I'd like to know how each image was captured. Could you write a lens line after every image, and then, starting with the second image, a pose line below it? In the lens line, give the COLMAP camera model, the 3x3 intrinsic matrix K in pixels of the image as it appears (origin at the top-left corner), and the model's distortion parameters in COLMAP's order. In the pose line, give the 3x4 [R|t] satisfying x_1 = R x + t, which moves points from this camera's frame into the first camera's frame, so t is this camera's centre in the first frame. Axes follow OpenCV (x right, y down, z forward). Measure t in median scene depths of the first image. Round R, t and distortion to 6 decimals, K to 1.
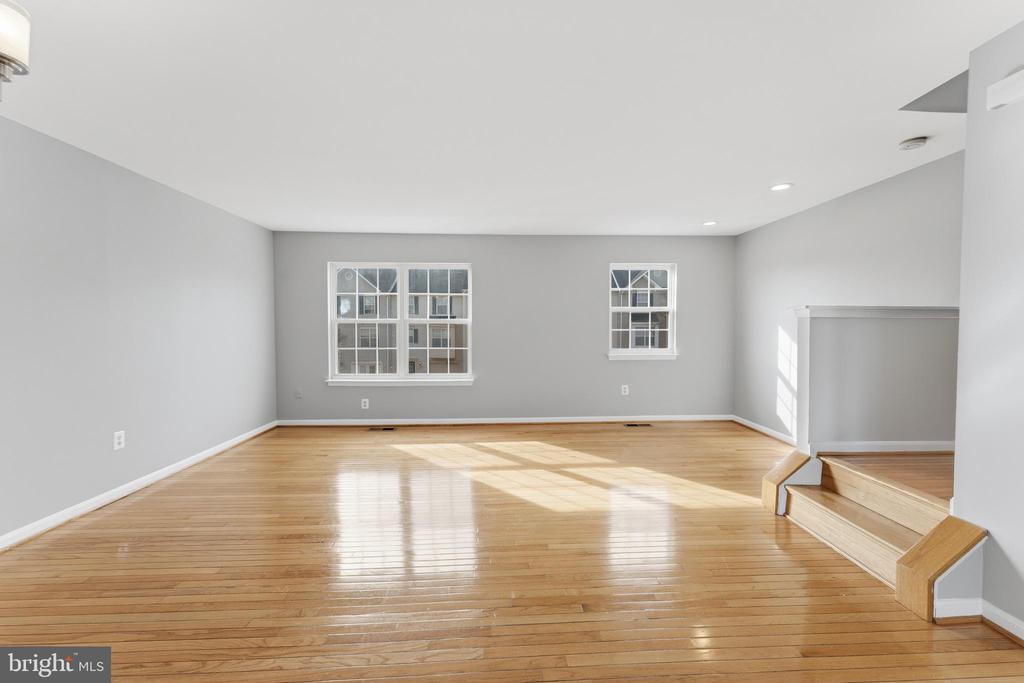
lens RADIAL K [[418.4, 0, 527.1], [0, 418.4, 340.8], [0, 0, 1]] dist [-0.001589, -0.000337]
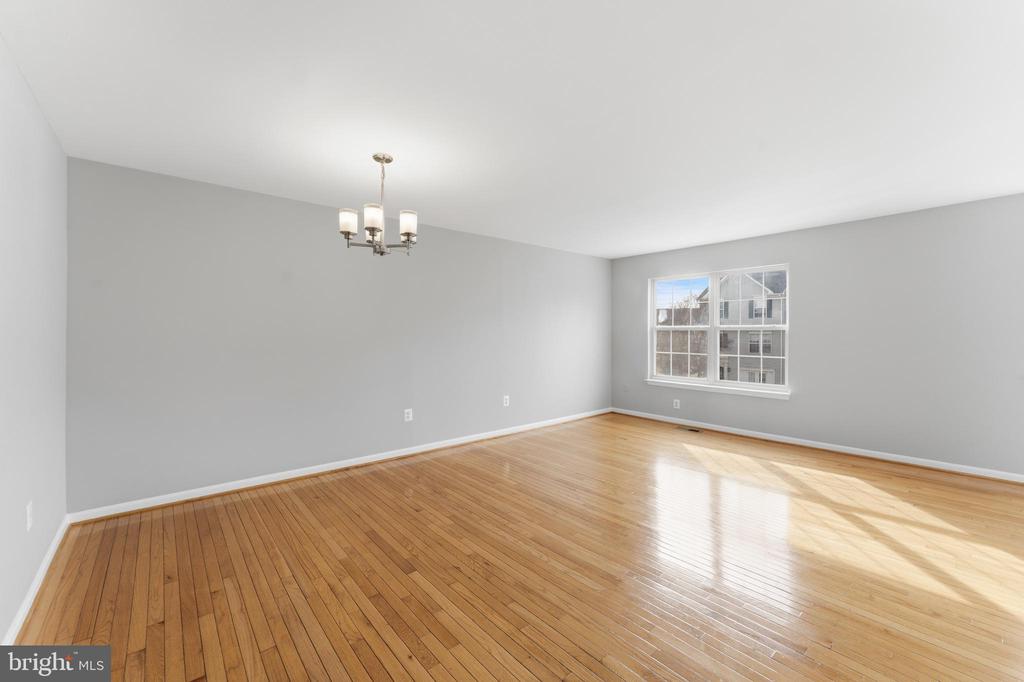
lens RADIAL K [[418.0, 0, 515.0], [0, 418.0, 333.6], [0, 0, 1]] dist [0.000933, 0.000073]
pose [[0.602667, 0.000037, -0.797993, 0.241419], [-0.023645, 0.999562, -0.017811, -0.003989], [0.797642, 0.029603, 0.602404, -0.003141]]
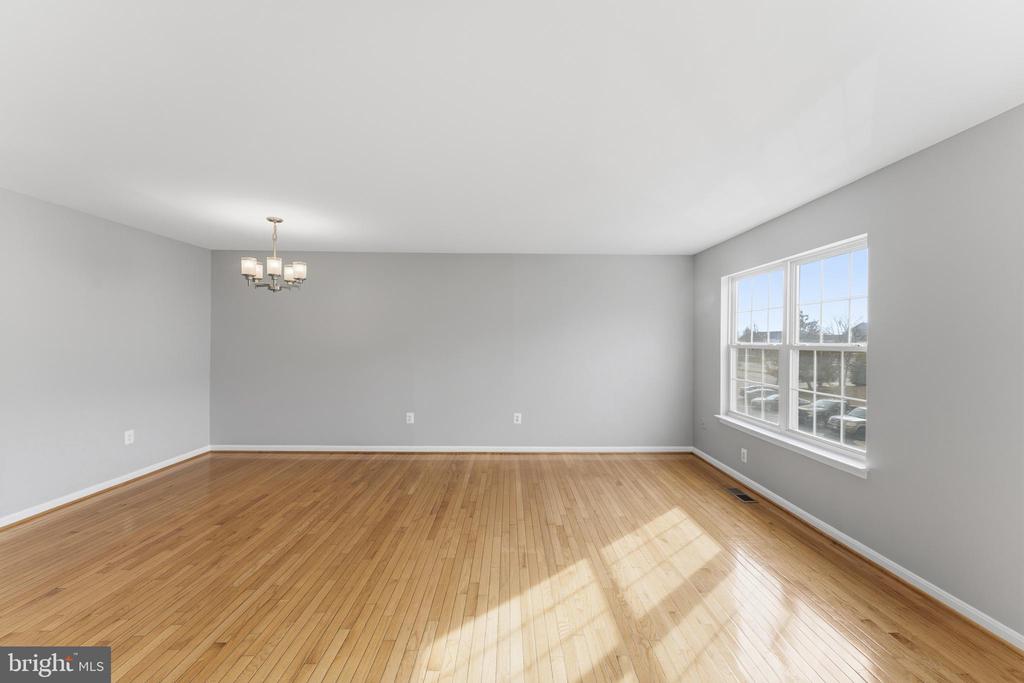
lens RADIAL K [[414.0, 0, 512.0], [0, 414.0, 341.5], [0, 0, 1]] dist [0.000792, -0.000014]
pose [[-0.056014, 0.003232, -0.998425, 0.404021], [-0.038542, 0.999242, 0.005397, -0.046164], [0.997686, 0.038784, -0.055847, 0.639024]]
